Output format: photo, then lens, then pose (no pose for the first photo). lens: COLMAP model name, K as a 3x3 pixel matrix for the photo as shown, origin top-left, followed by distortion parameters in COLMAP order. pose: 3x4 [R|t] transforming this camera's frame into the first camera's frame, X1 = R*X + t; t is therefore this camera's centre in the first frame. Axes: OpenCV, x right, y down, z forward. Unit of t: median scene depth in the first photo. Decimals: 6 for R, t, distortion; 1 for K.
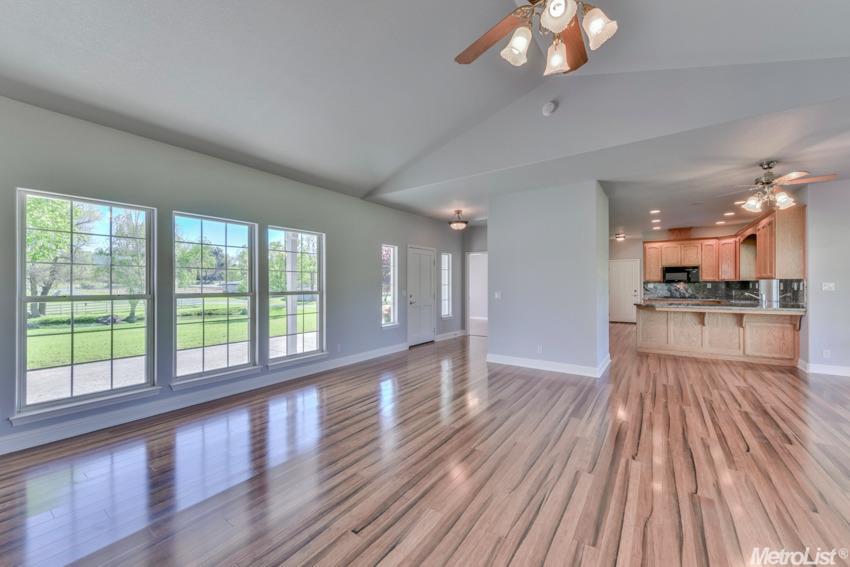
lens RADIAL K [[335.4, 0, 426.4], [0, 335.4, 282.8], [0, 0, 1]] dist [-0.001915, -0.000260]
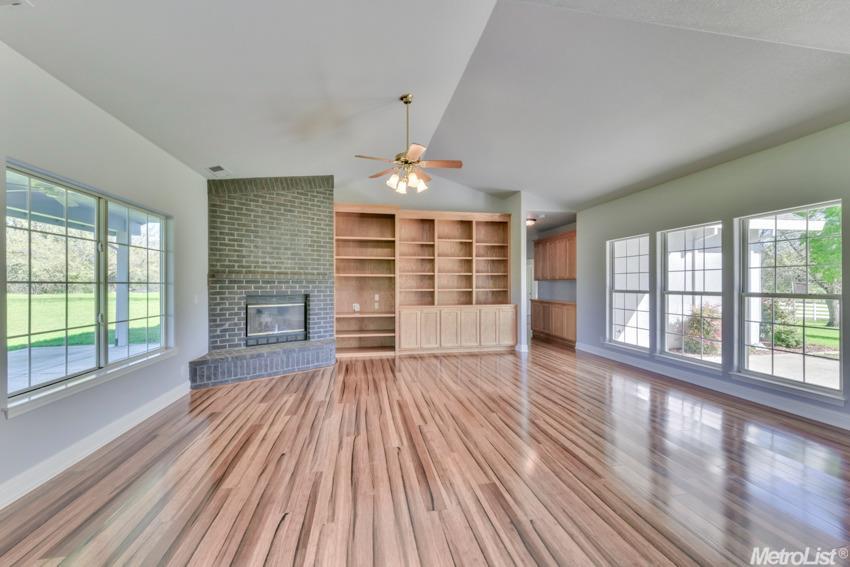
lens RADIAL K [[335.4, 0, 421.8], [0, 335.4, 283.1], [0, 0, 1]] dist [-0.001915, -0.000260]
pose [[-0.708170, 0.002213, -0.706038, 0.721435], [0.007415, 0.999963, -0.004303, -0.000368], [0.706003, -0.008283, -0.708161, 0.989737]]
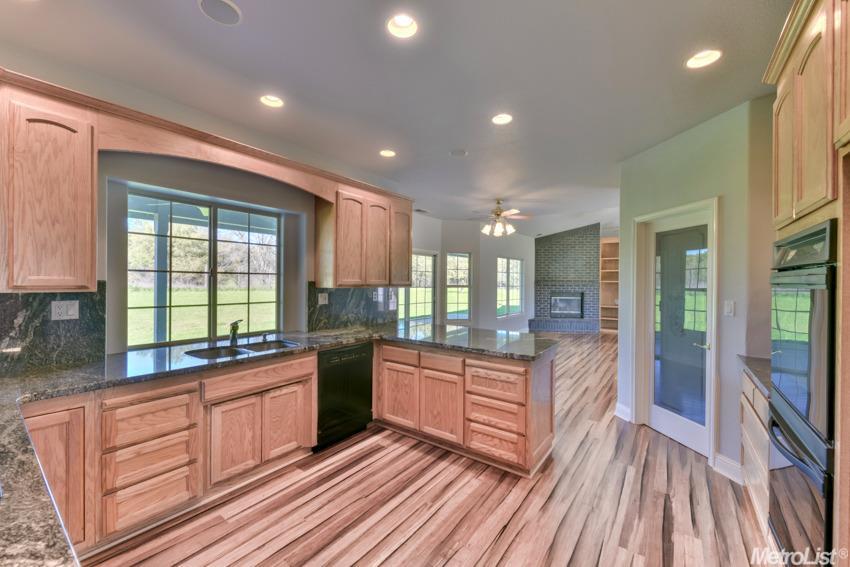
lens RADIAL K [[342.2, 0, 416.5], [0, 342.2, 279.8], [0, 0, 1]] dist [0.001092, 0.000022]
pose [[-0.999673, -0.008914, 0.023972, 0.739438], [-0.008919, 0.999960, -0.000068, -0.001951], [-0.023970, -0.000282, -0.999713, 1.032286]]
